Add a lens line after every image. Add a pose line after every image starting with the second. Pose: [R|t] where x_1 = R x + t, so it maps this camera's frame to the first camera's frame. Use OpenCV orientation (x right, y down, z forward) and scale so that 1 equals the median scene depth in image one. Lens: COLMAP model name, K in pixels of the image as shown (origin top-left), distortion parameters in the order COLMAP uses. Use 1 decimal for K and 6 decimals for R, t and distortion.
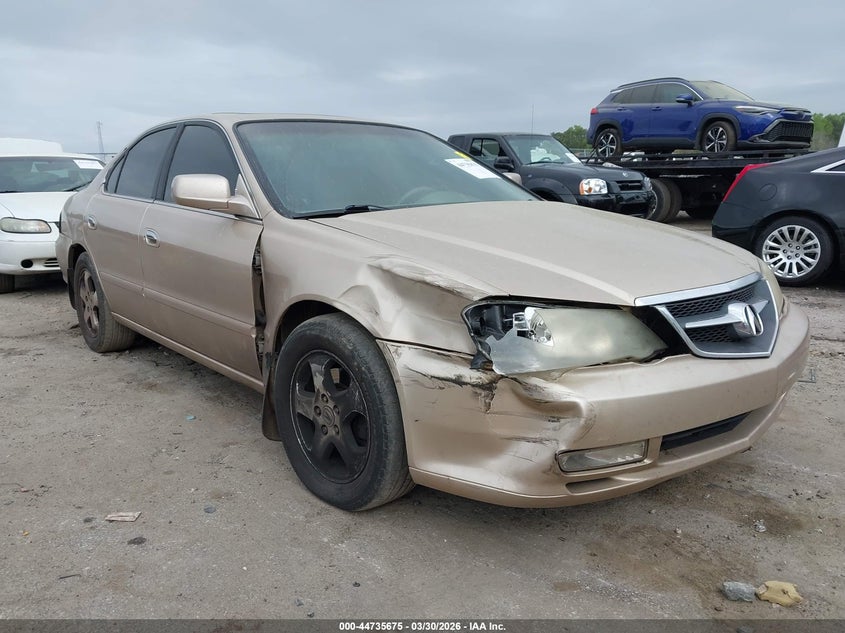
lens RADIAL K [[669.7, 0, 422.5], [0, 669.7, 316.5], [0, 0, 1]] dist [0.058313, -0.071136]
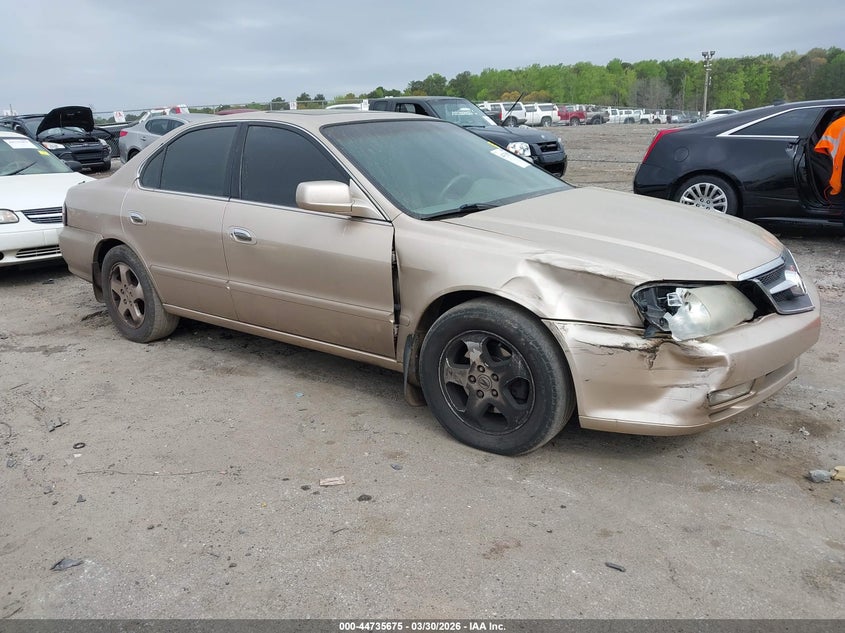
lens RADIAL K [[669.7, 0, 422.5], [0, 669.7, 316.5], [0, 0, 1]] dist [0.058313, -0.071136]
pose [[0.978780, -0.077155, 0.189835, -0.511485], [0.063450, 0.994991, 0.077250, -0.080191], [-0.194845, -0.063566, 0.978772, -0.185762]]
